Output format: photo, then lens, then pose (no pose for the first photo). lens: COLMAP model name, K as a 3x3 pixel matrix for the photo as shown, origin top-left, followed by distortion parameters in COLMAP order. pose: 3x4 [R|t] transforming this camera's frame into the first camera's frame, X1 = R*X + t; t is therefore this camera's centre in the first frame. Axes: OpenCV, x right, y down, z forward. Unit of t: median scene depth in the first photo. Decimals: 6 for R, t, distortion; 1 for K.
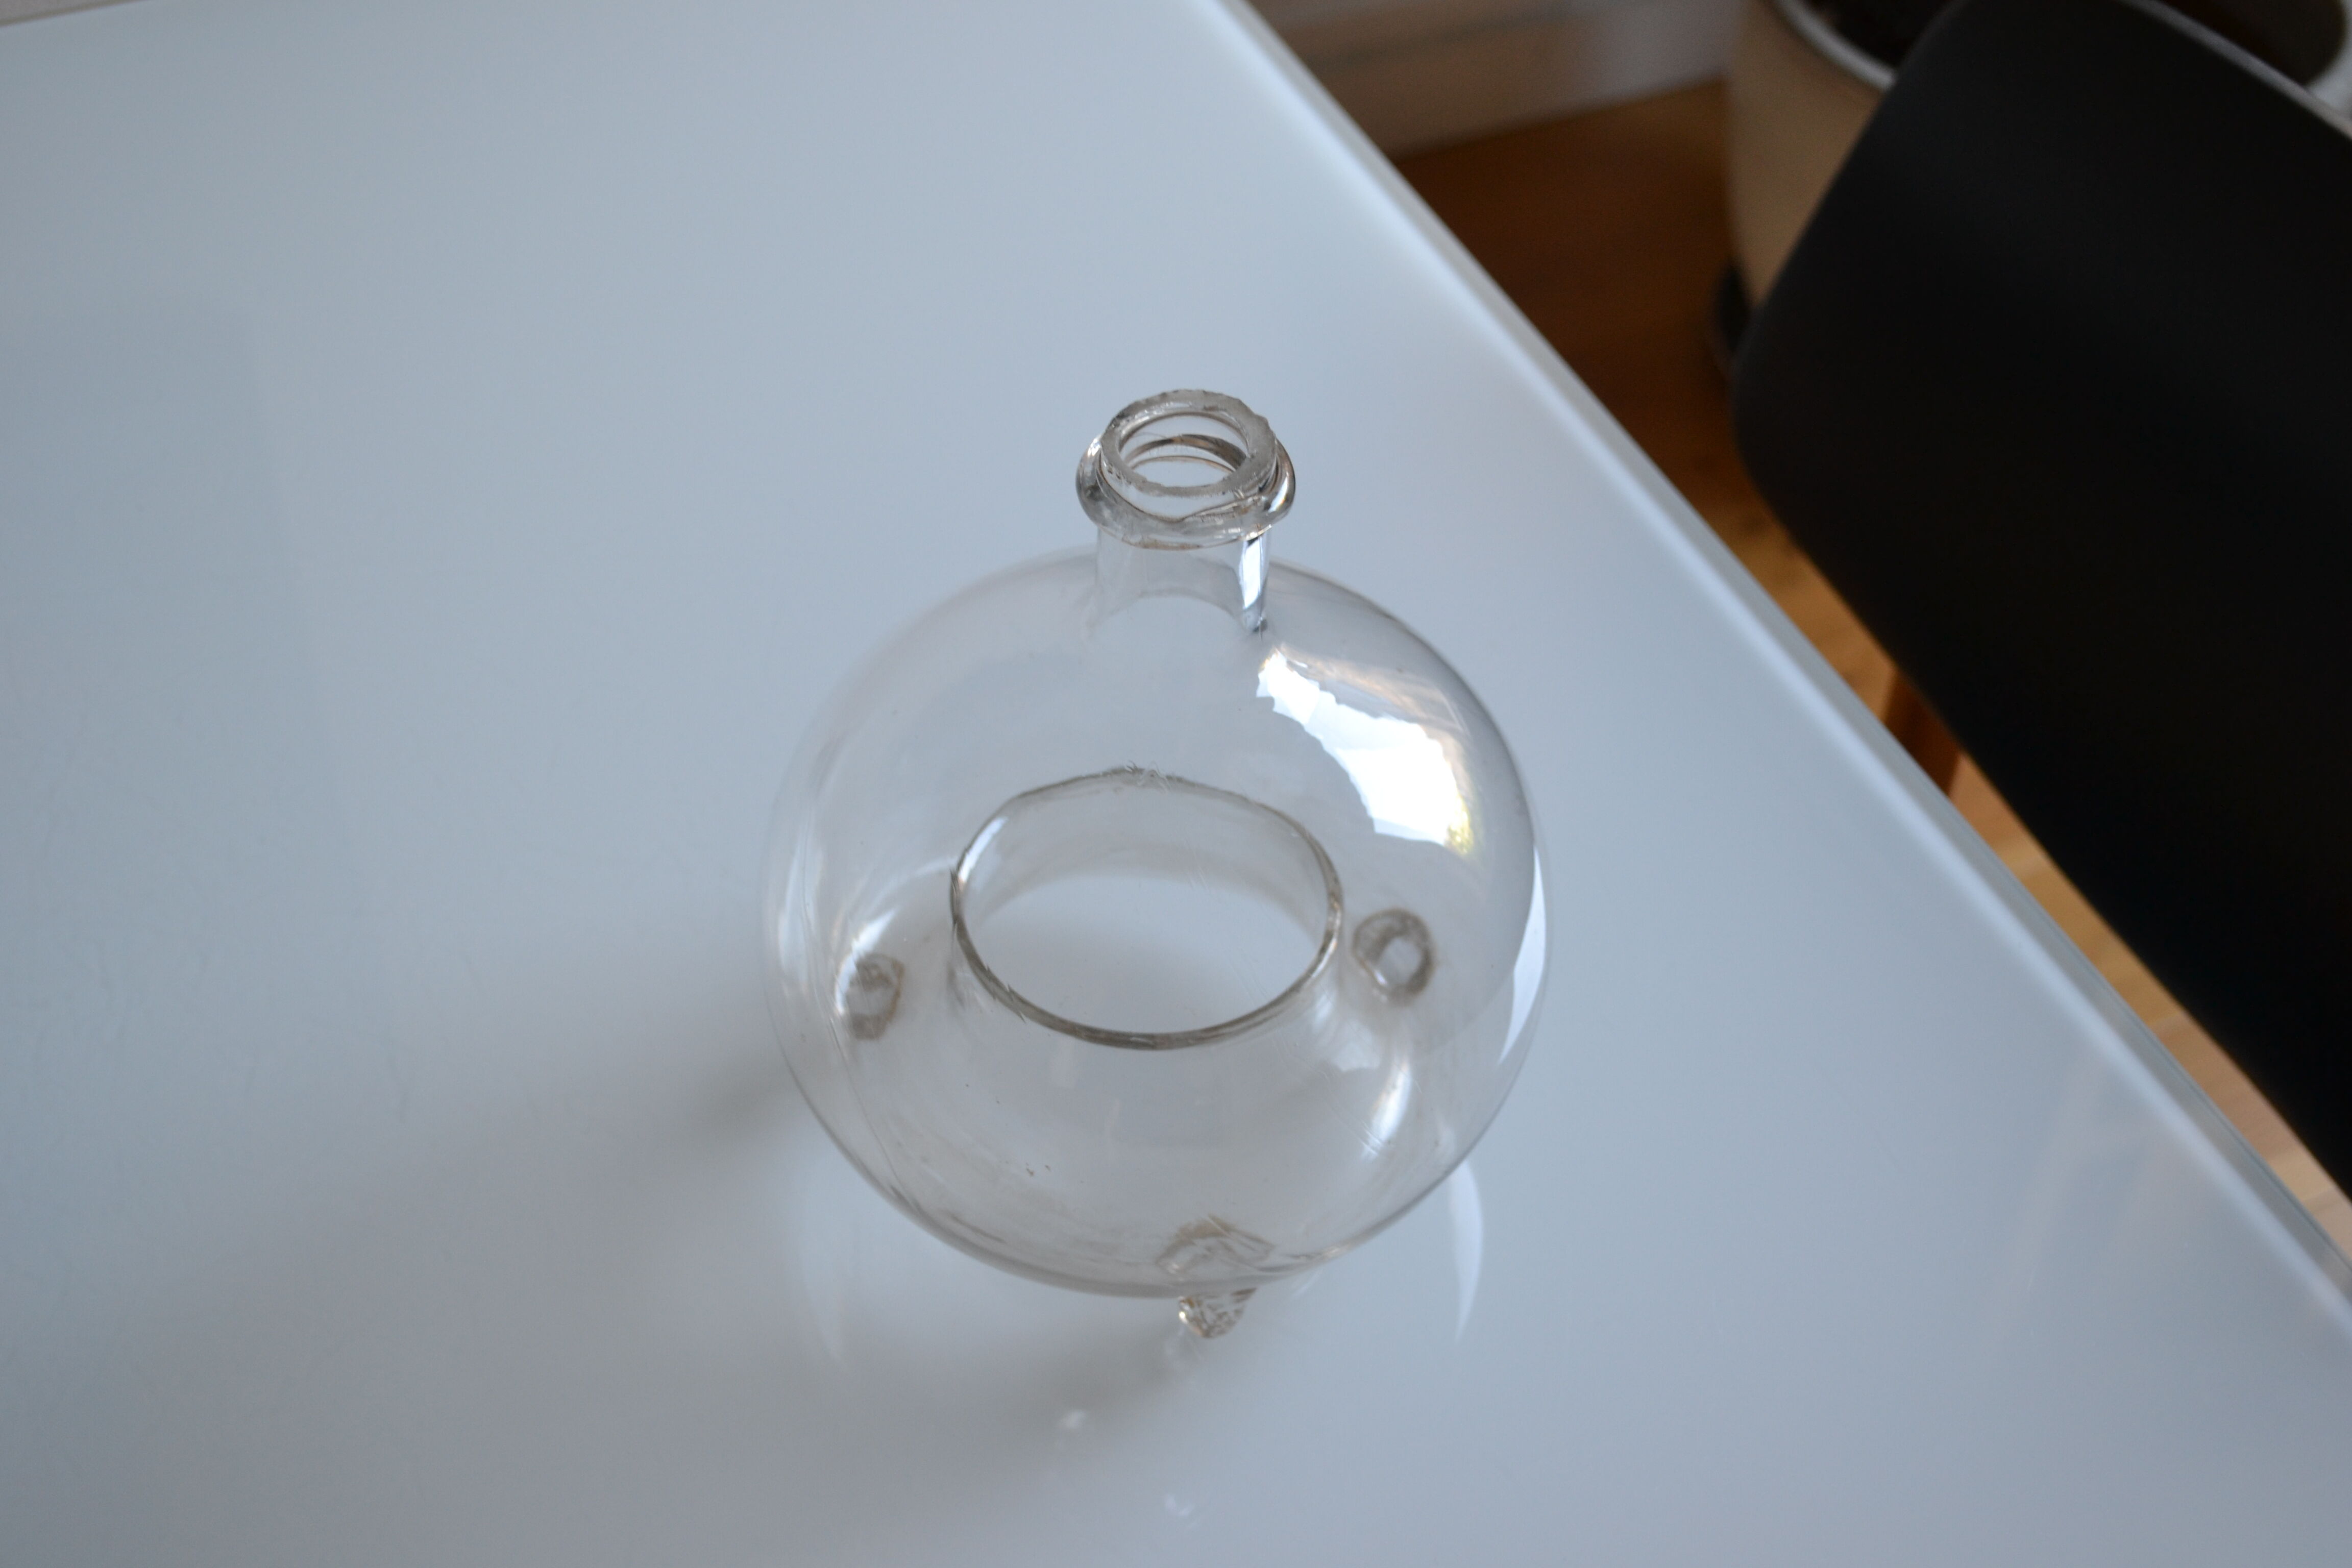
lens RADIAL K [[2734.4, 0, 1210.4], [0, 2734.4, 783.0], [0, 0, 1]] dist [-0.099536, -0.005812]
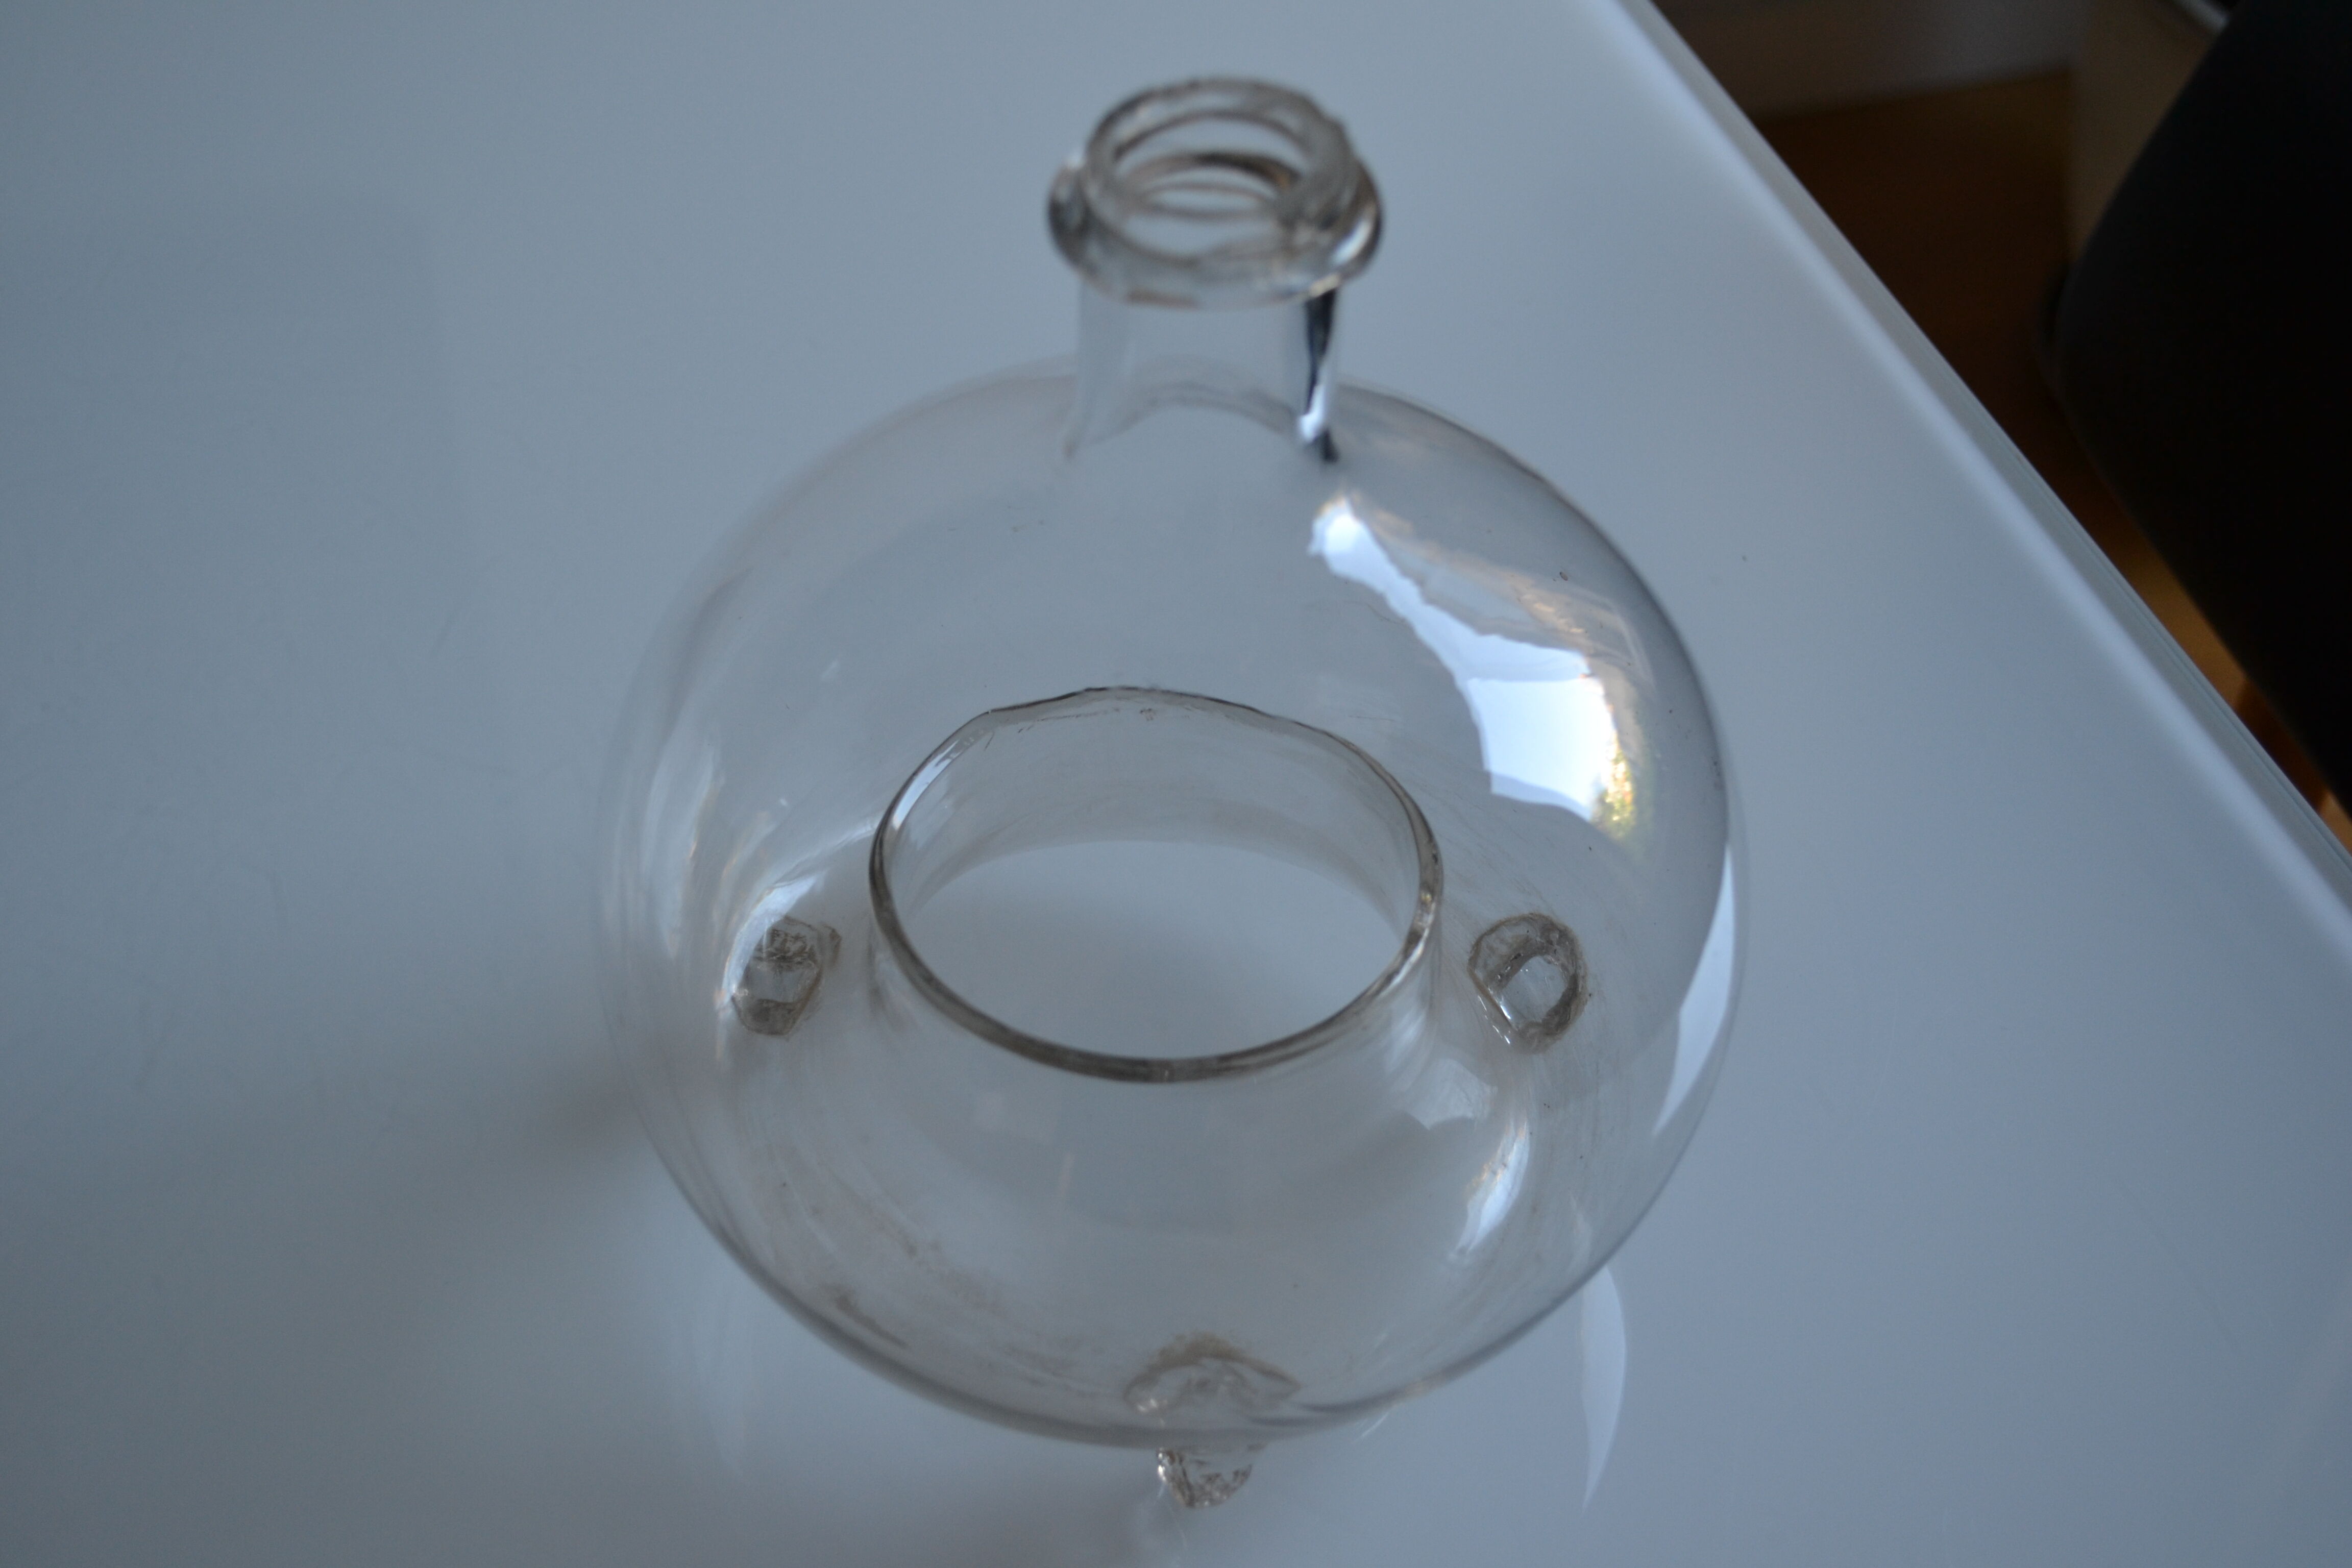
lens RADIAL K [[2734.4, 0, 1210.4], [0, 2734.4, 783.0], [0, 0, 1]] dist [-0.099536, -0.005812]
pose [[0.993275, 0.070581, -0.091781, 0.053066], [-0.071681, 0.997389, -0.008745, 0.027256], [0.090924, 0.015265, 0.995741, 0.315657]]
